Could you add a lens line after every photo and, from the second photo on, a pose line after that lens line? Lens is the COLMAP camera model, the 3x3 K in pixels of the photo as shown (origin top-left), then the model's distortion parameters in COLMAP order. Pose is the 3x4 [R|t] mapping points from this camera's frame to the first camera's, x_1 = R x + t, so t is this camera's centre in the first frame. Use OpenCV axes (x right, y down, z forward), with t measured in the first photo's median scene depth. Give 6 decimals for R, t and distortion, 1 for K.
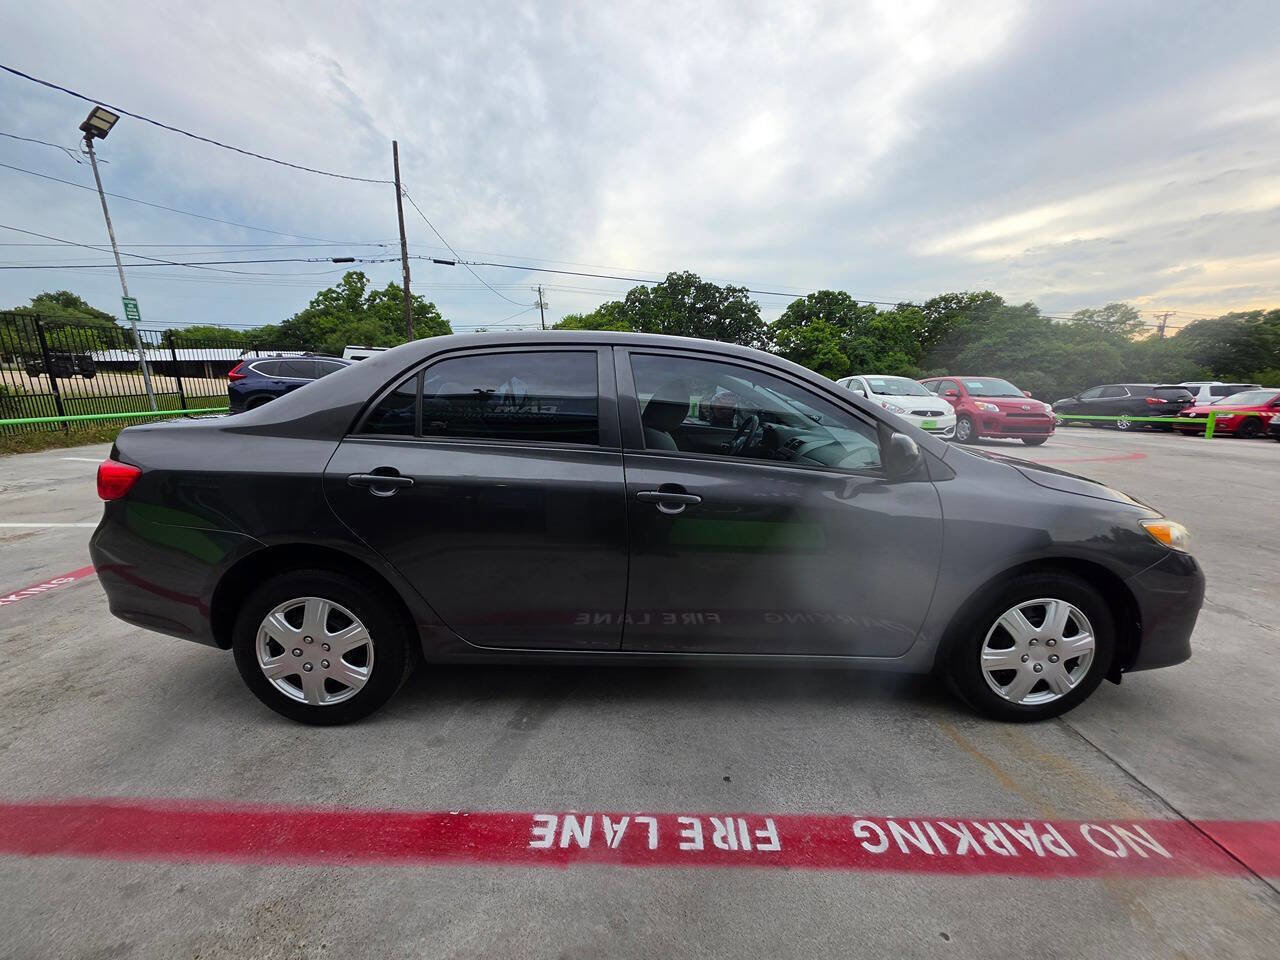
lens RADIAL K [[515.2, 0, 639.1], [0, 515.2, 486.7], [0, 0, 1]] dist [-0.002379, 0.000757]
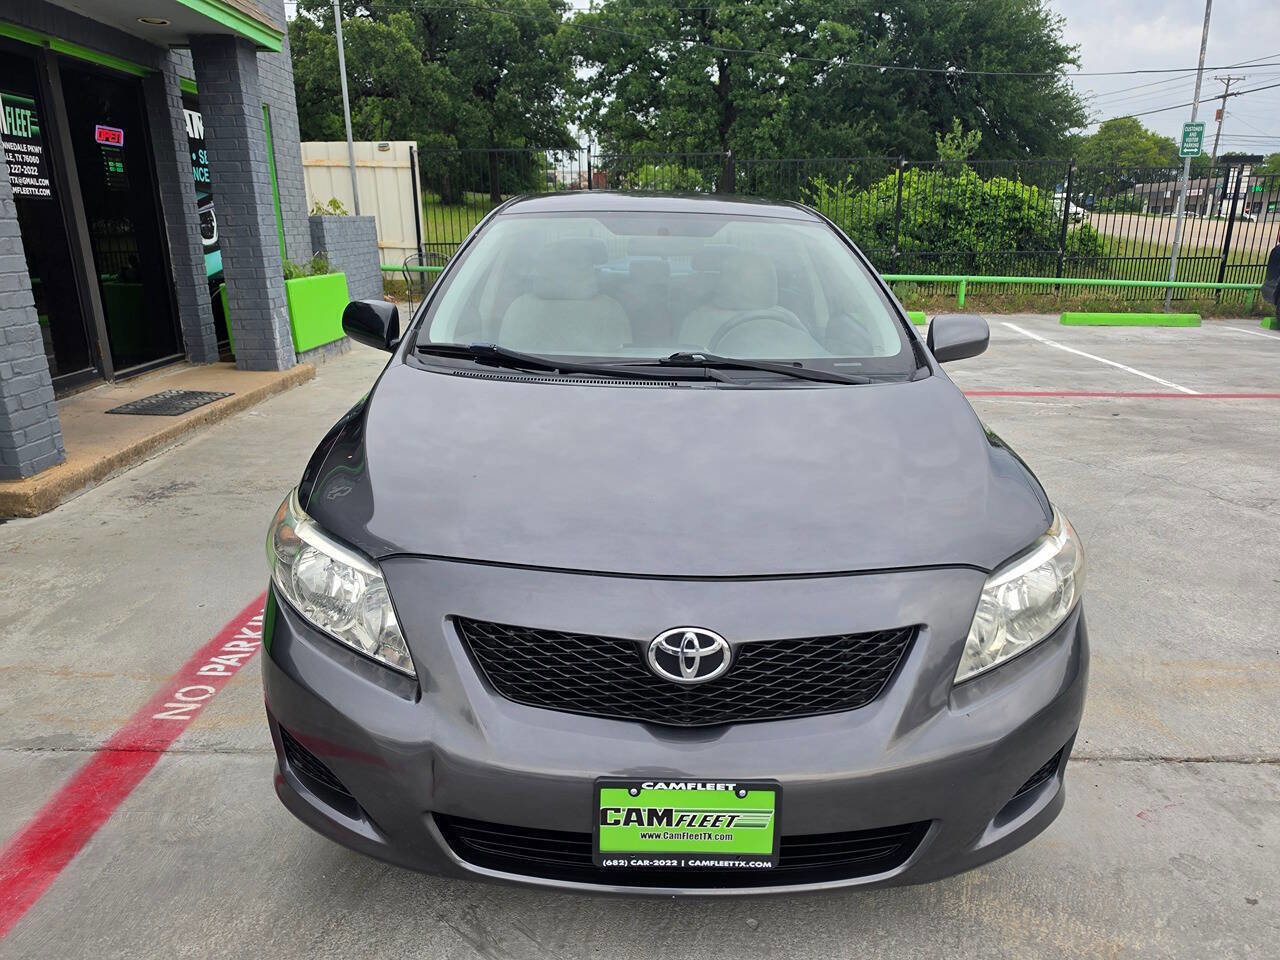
lens RADIAL K [[892.8, 0, 637.0], [0, 892.8, 489.0], [0, 0, 1]] dist [0.007260, -0.012743]
pose [[-0.003270, 0.285325, -0.958425, 0.411030], [-0.218705, 0.935024, 0.279104, -0.065614], [0.975786, 0.210525, 0.059345, 0.274025]]
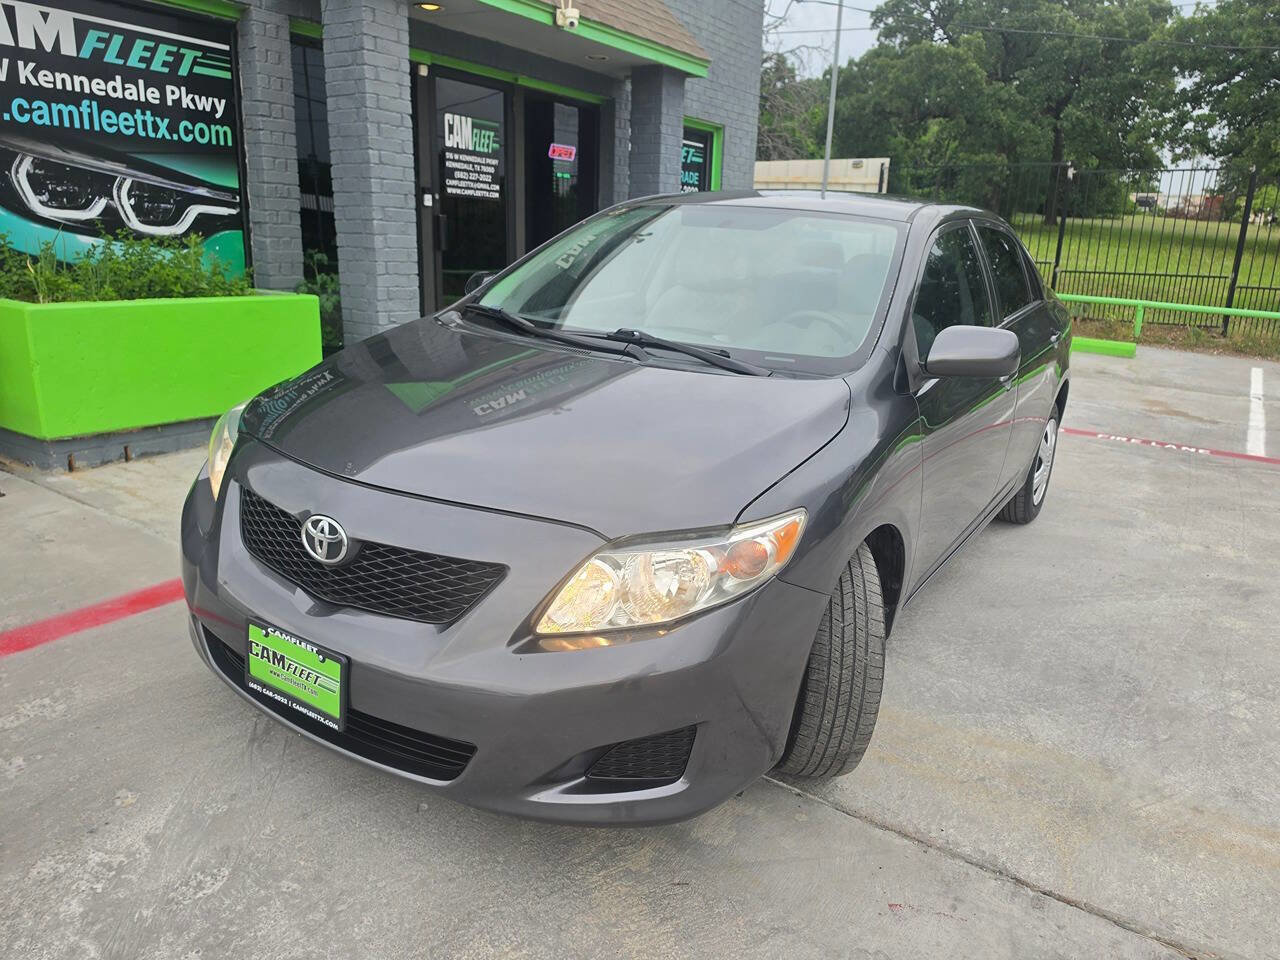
lens RADIAL K [[892.8, 0, 649.2], [0, 892.8, 487.7], [0, 0, 1]] dist [0.007260, -0.012743]
pose [[-0.559482, 0.205159, -0.803050, 0.378443], [-0.218878, 0.897917, 0.381887, -0.096775], [0.799420, 0.389428, -0.457463, 0.450766]]
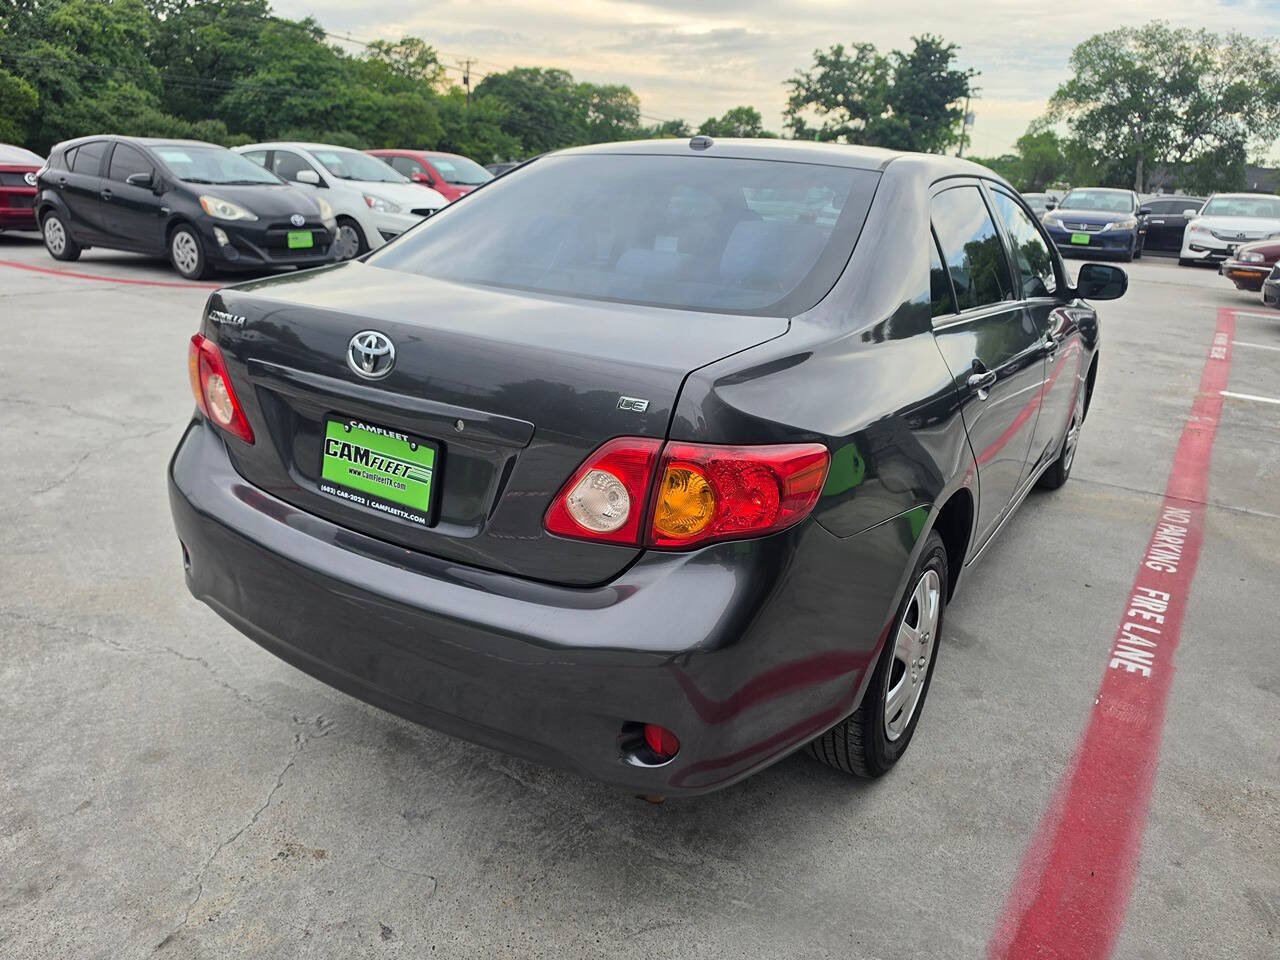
lens RADIAL K [[892.8, 0, 645.5], [0, 892.8, 479.0], [0, 0, 1]] dist [0.007260, -0.012743]
pose [[0.544021, -0.261299, 0.797348, -0.354788], [0.126554, 0.964956, 0.229880, -0.045601], [-0.829473, -0.024152, 0.558024, 0.133850]]
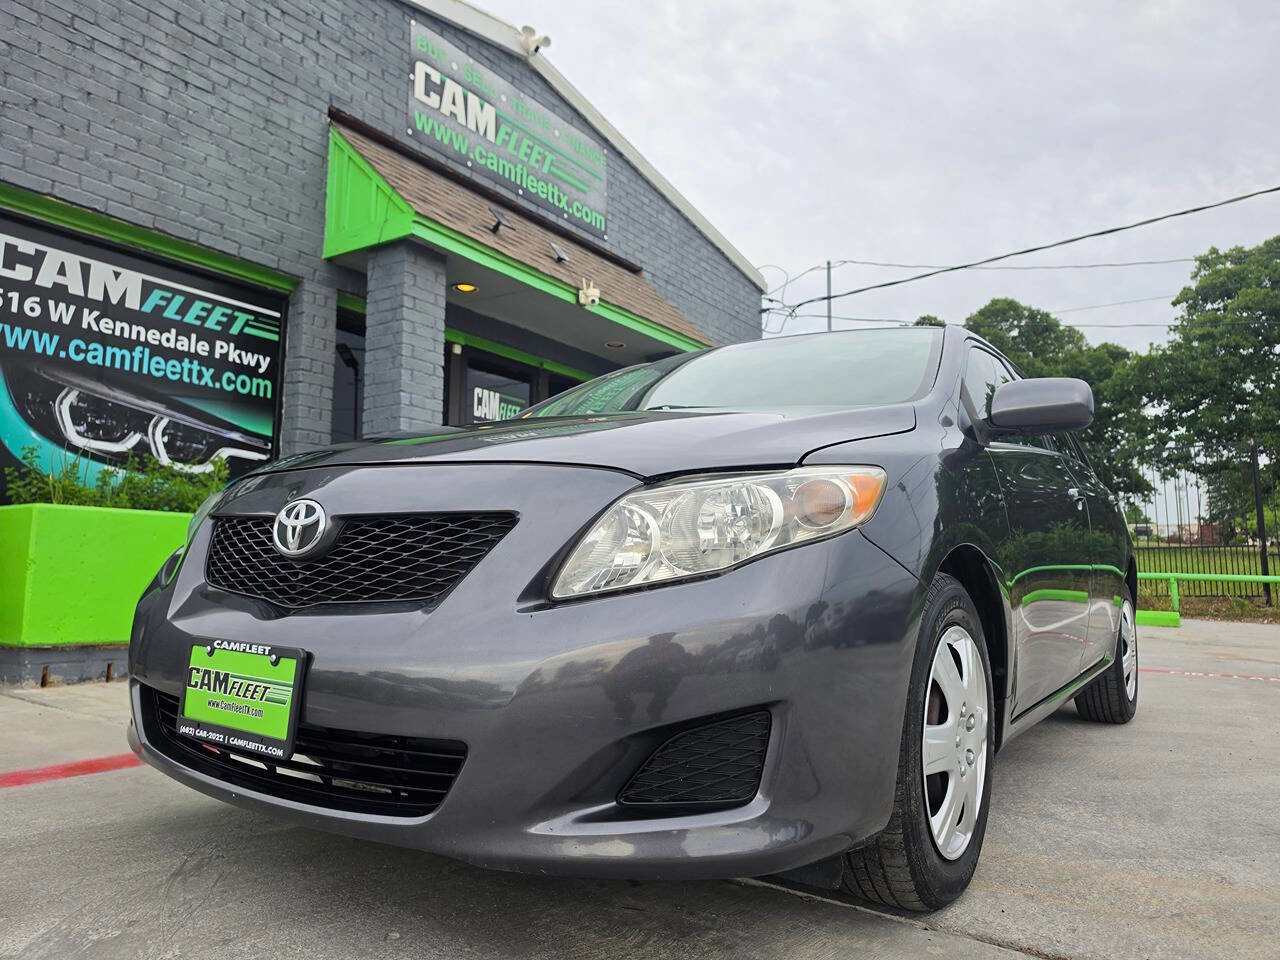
lens RADIAL K [[892.8, 0, 642.9], [0, 892.8, 480.9], [0, 0, 1]] dist [0.007260, -0.012743]
pose [[-0.580388, -0.097147, -0.808525, 0.357454], [-0.190037, 0.981603, 0.018472, -0.015035], [0.791856, 0.164371, -0.588172, 0.451428]]
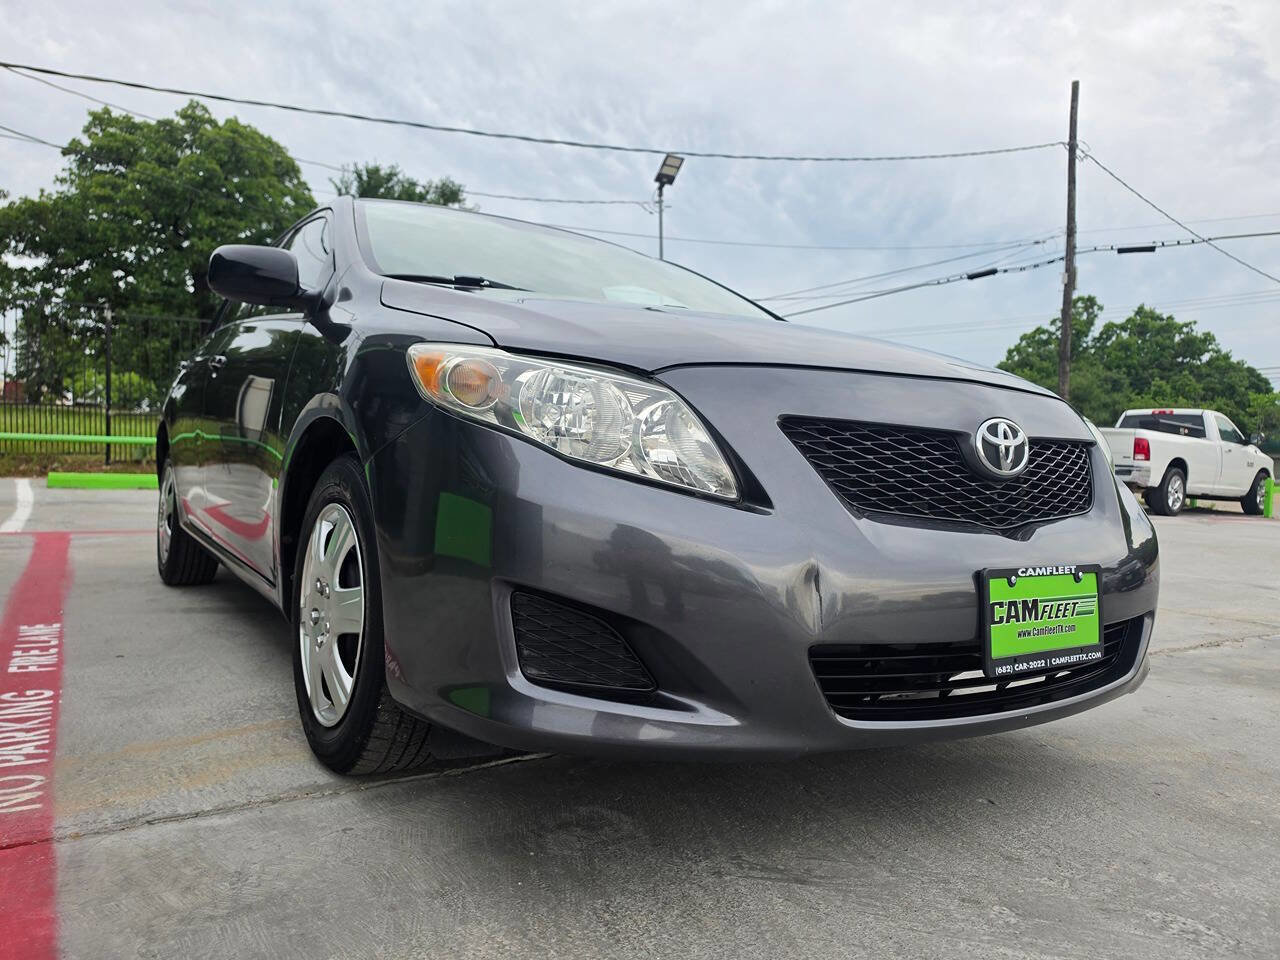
lens RADIAL K [[892.8, 0, 625.6], [0, 892.8, 478.8], [0, 0, 1]] dist [0.007260, -0.012743]
pose [[0.537957, 0.030513, -0.842420, 0.359862], [-0.203041, 0.974613, -0.094358, 0.045100], [0.818154, 0.221806, 0.530495, 0.155766]]
